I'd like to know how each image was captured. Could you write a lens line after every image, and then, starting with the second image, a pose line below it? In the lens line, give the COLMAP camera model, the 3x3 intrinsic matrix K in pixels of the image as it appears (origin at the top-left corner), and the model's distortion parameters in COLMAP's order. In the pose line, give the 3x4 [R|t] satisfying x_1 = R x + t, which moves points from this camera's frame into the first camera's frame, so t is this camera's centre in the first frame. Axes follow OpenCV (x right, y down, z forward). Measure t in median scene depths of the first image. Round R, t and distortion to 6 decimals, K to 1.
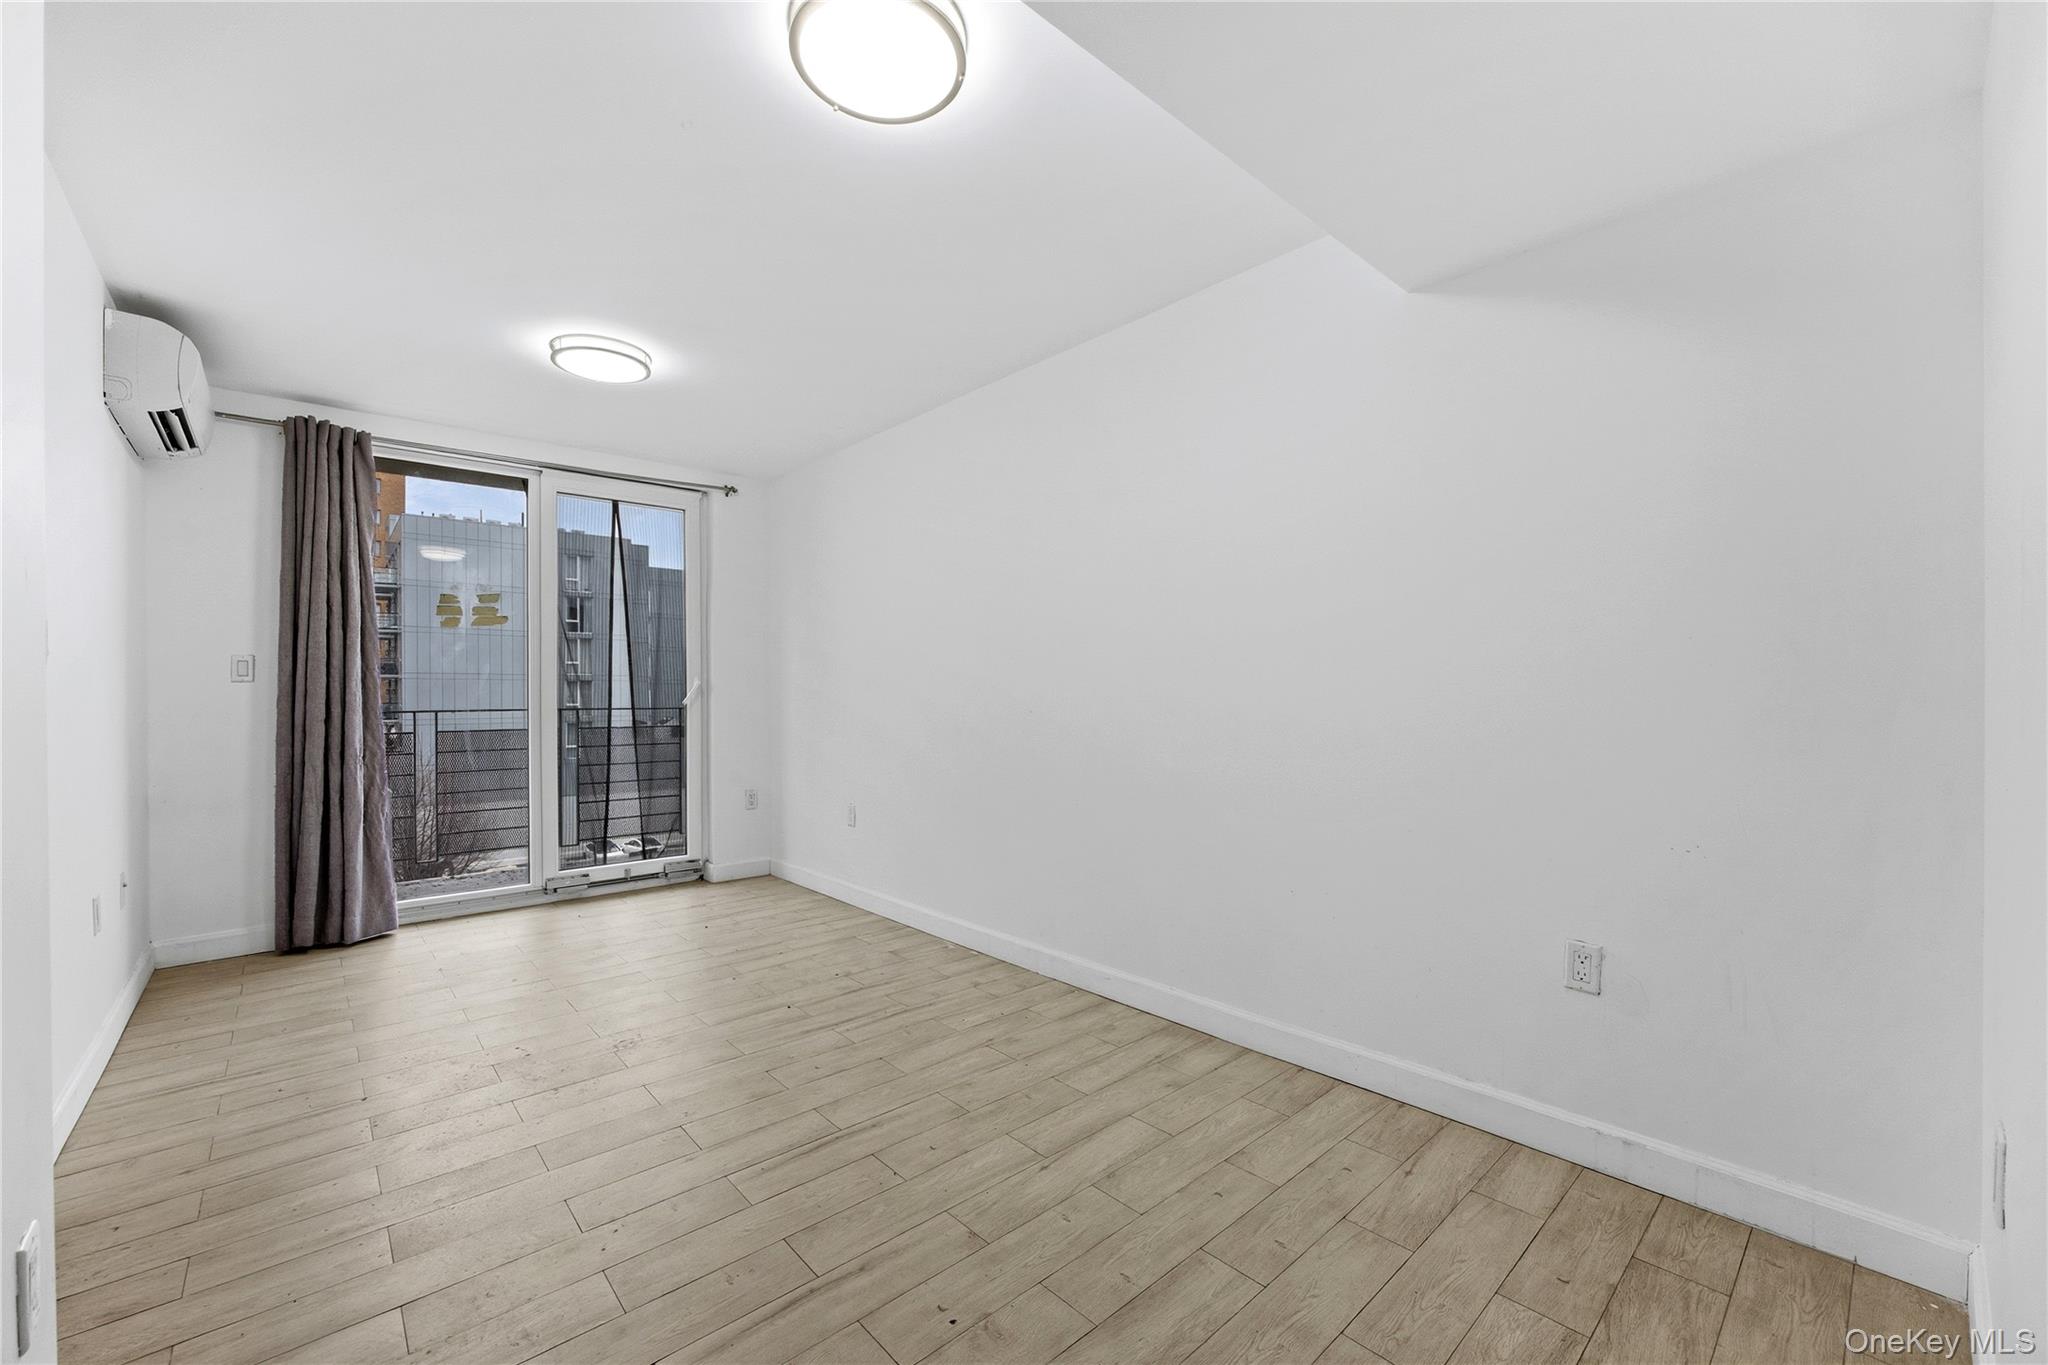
lens RADIAL K [[815.7, 0, 1009.2], [0, 815.7, 700.7], [0, 0, 1]] dist [-0.011245, 0.000421]
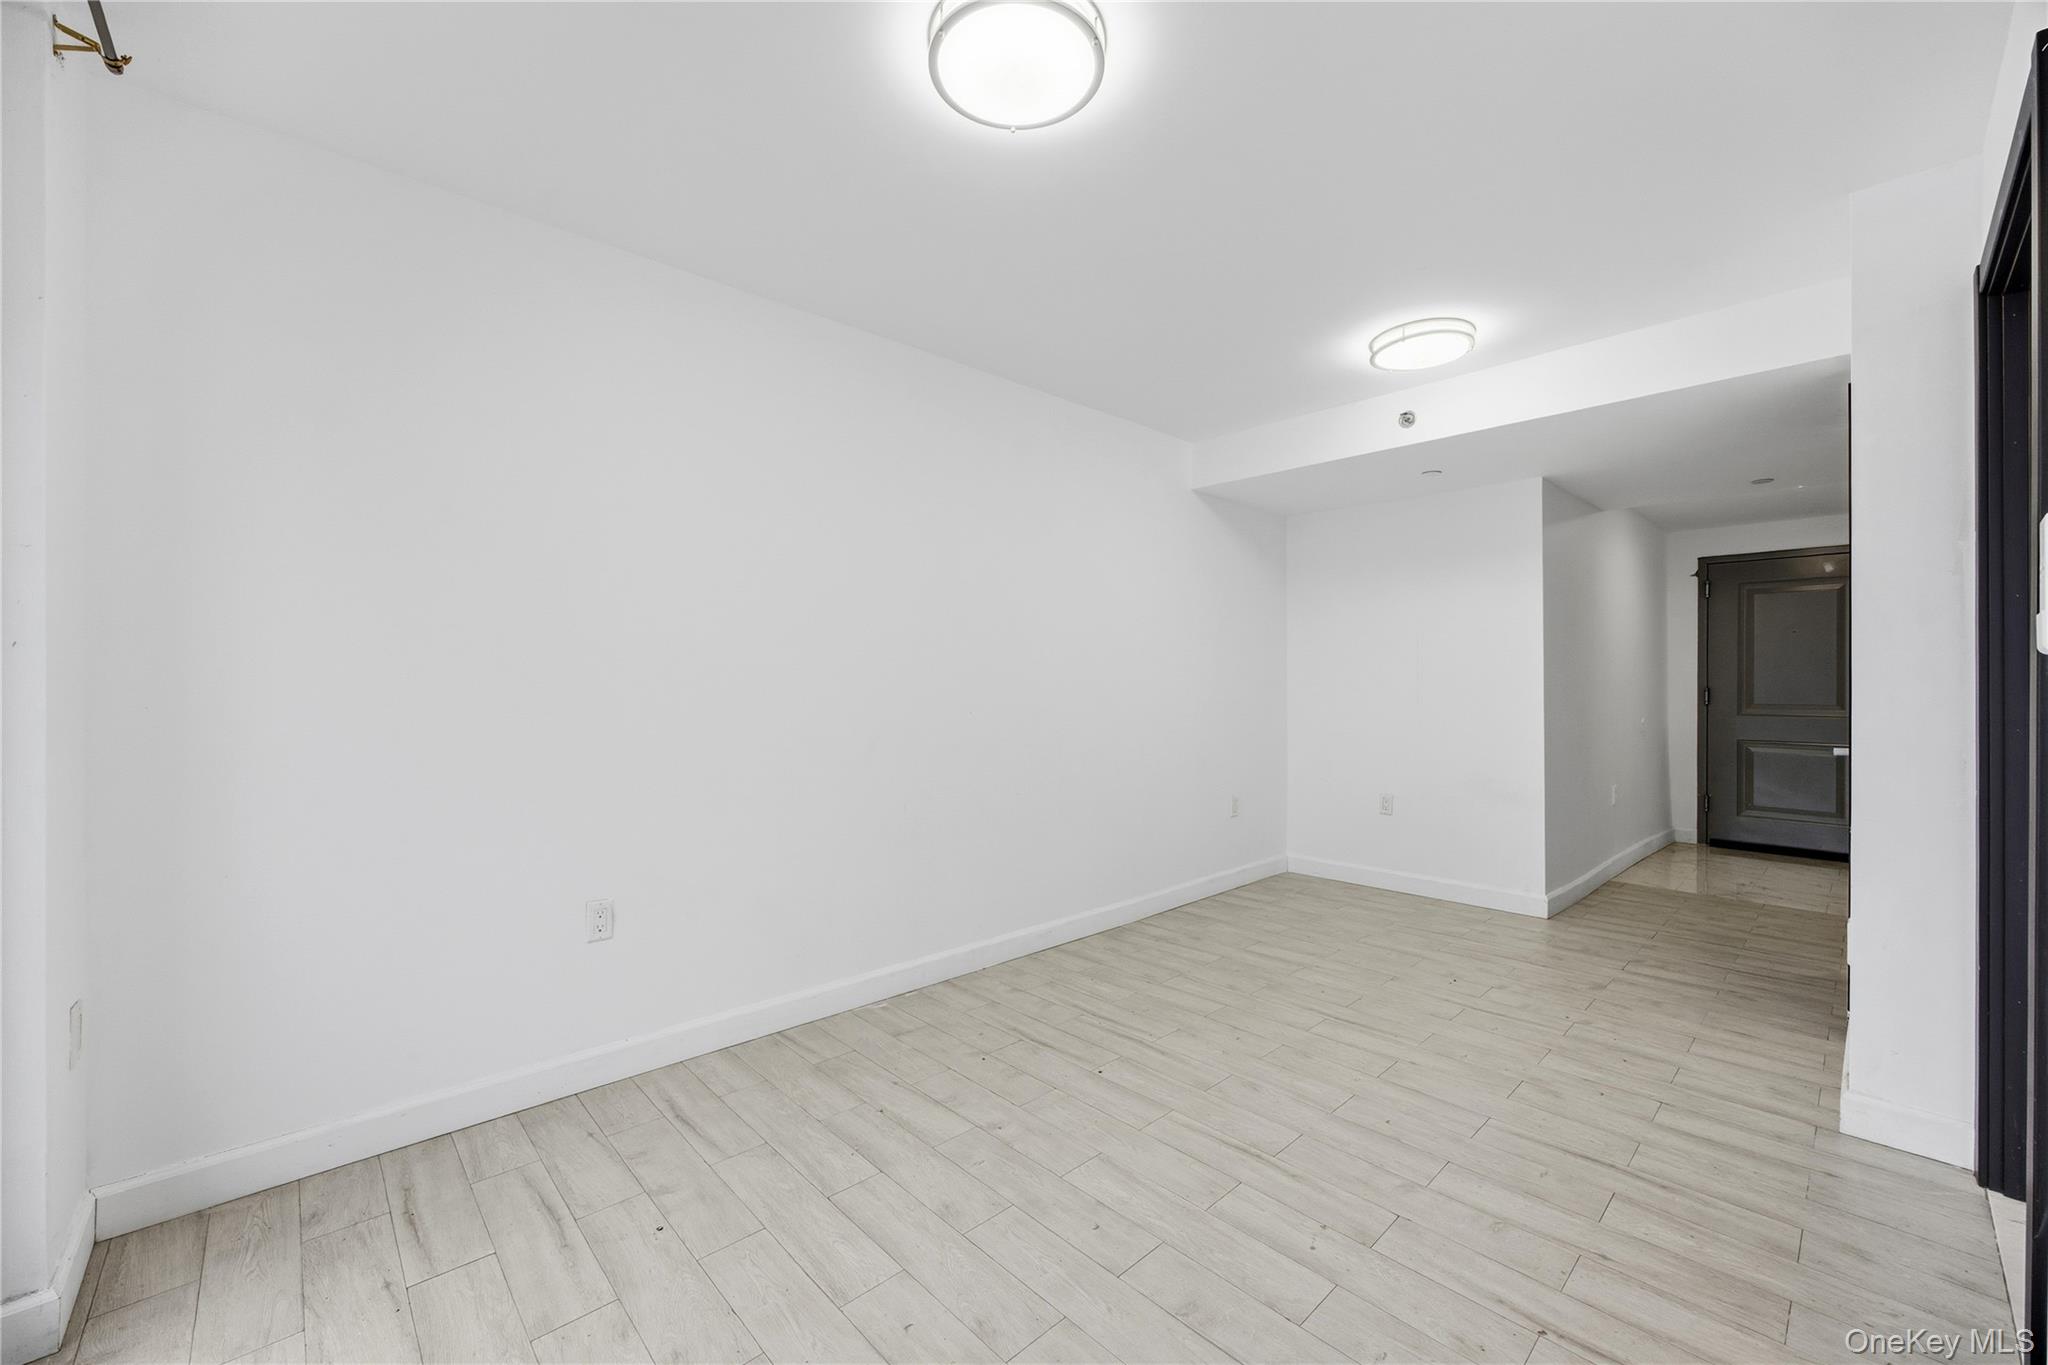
lens RADIAL K [[806.8, 0, 1037.8], [0, 806.8, 691.9], [0, 0, 1]] dist [-0.006962, 0.002439]
pose [[-0.051351, -0.000523, 0.998681, -0.648027], [-0.004602, 0.999989, 0.000287, -0.007469], [-0.998670, -0.004581, -0.051353, 0.657849]]
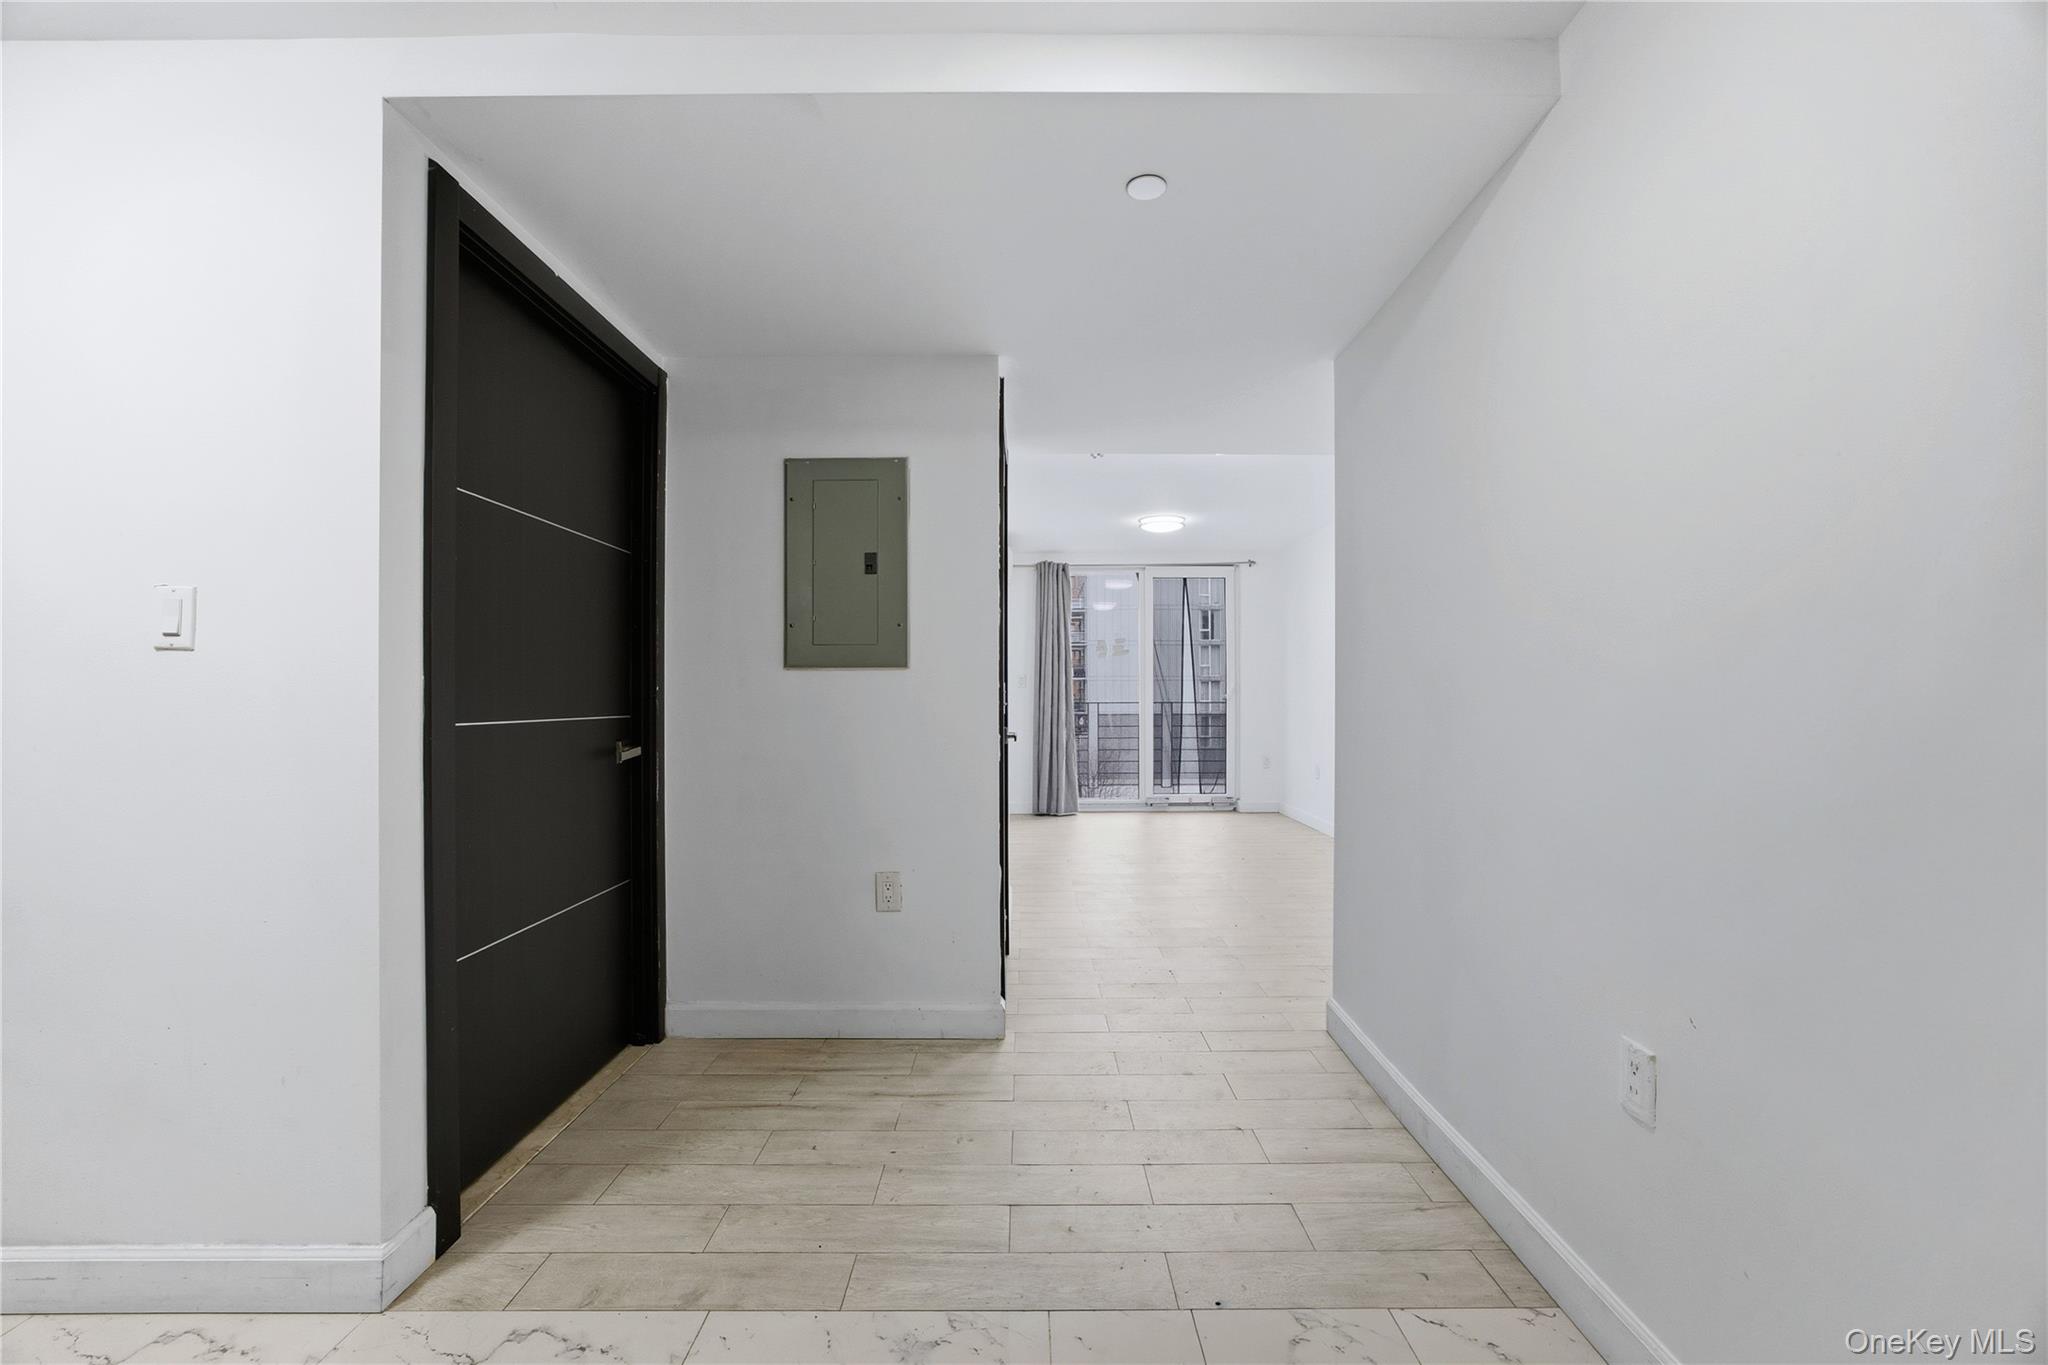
lens RADIAL K [[806.8, 0, 1019.8], [0, 806.8, 690.9], [0, 0, 1]] dist [-0.006962, 0.002439]
pose [[0.747331, -0.003226, -0.664444, 0.461443], [-0.003424, 0.999956, -0.008706, 0.004790], [0.664443, 0.008781, 0.747287, -0.589752]]
